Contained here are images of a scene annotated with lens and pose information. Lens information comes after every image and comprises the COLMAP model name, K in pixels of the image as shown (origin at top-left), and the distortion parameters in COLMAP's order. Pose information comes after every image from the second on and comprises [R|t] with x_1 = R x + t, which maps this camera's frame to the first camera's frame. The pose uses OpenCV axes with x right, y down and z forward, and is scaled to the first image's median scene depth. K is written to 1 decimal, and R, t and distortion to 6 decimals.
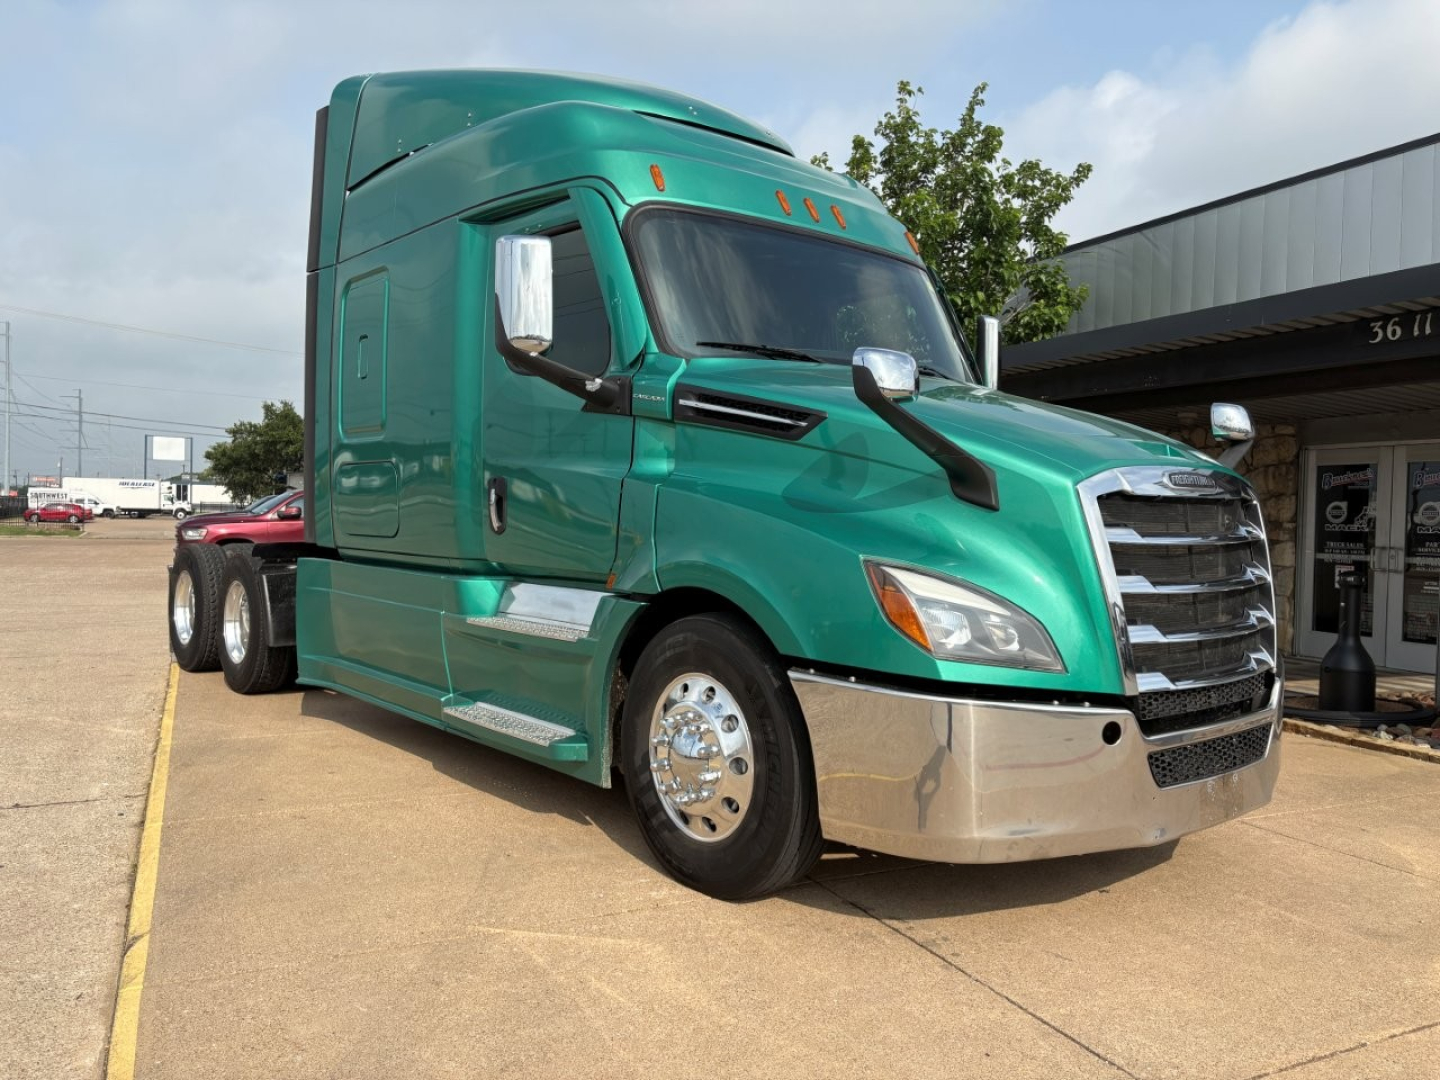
lens RADIAL K [[1105.5, 0, 728.7], [0, 1105.5, 548.2], [0, 0, 1]] dist [0.025064, -0.003024]
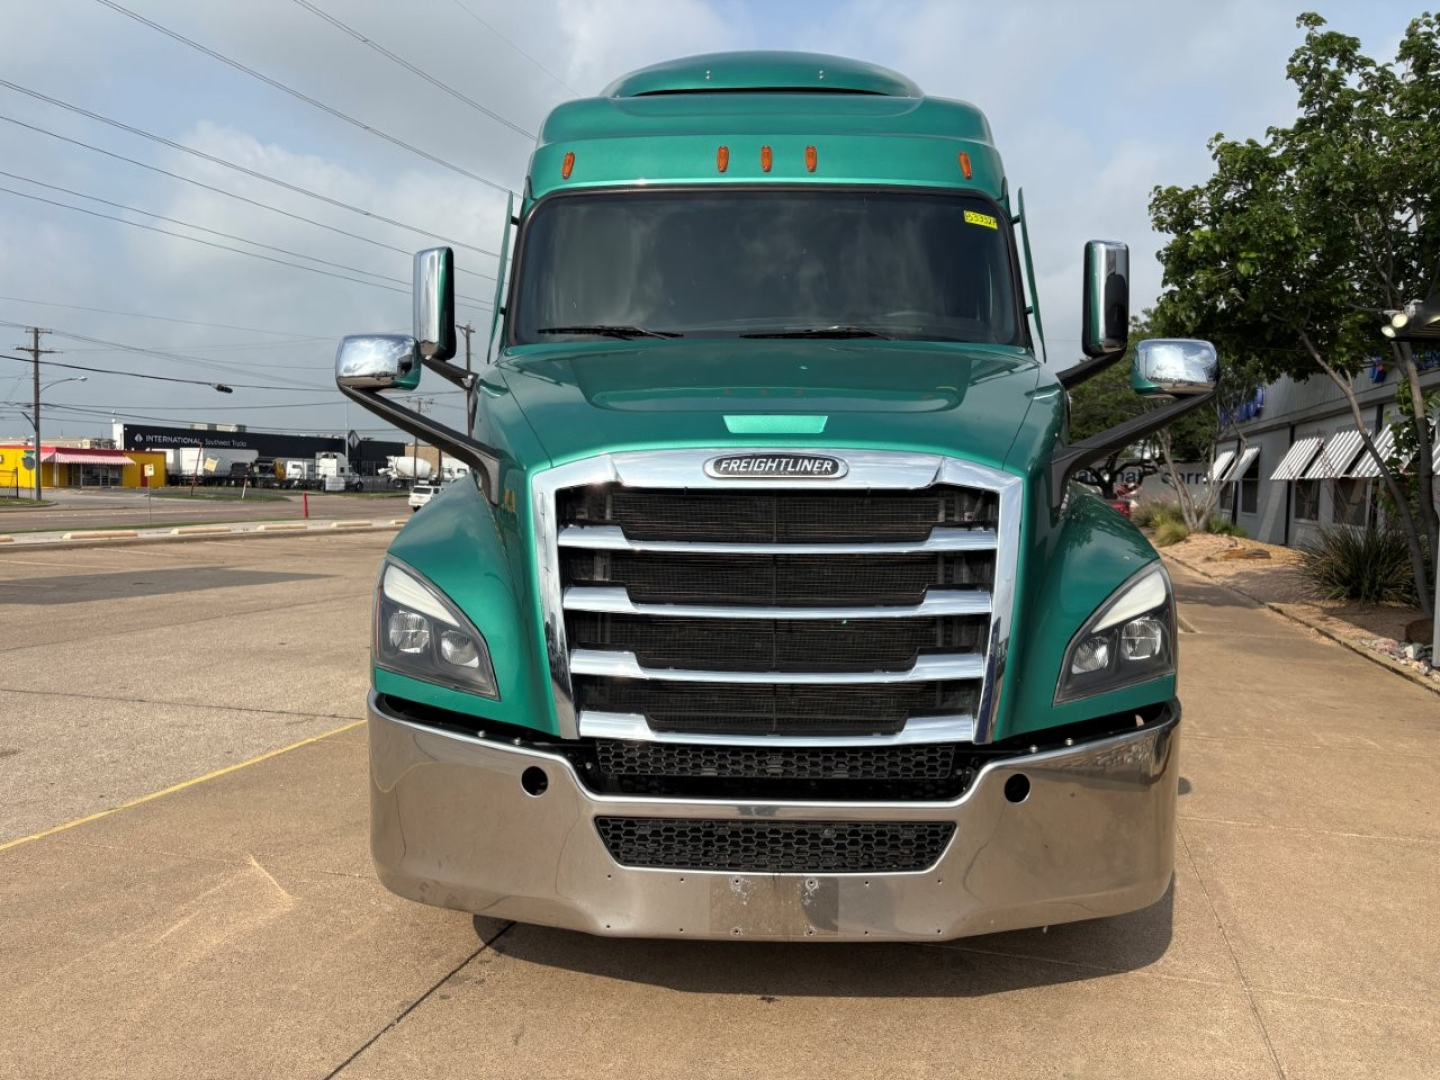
lens RADIAL K [[1105.5, 0, 728.7], [0, 1105.5, 548.2], [0, 0, 1]] dist [0.025064, -0.003024]
pose [[0.749702, 0.033906, -0.660907, 0.982293], [-0.025426, 0.999425, 0.022431, -0.025298], [0.661287, -0.000013, 0.750133, 0.484963]]
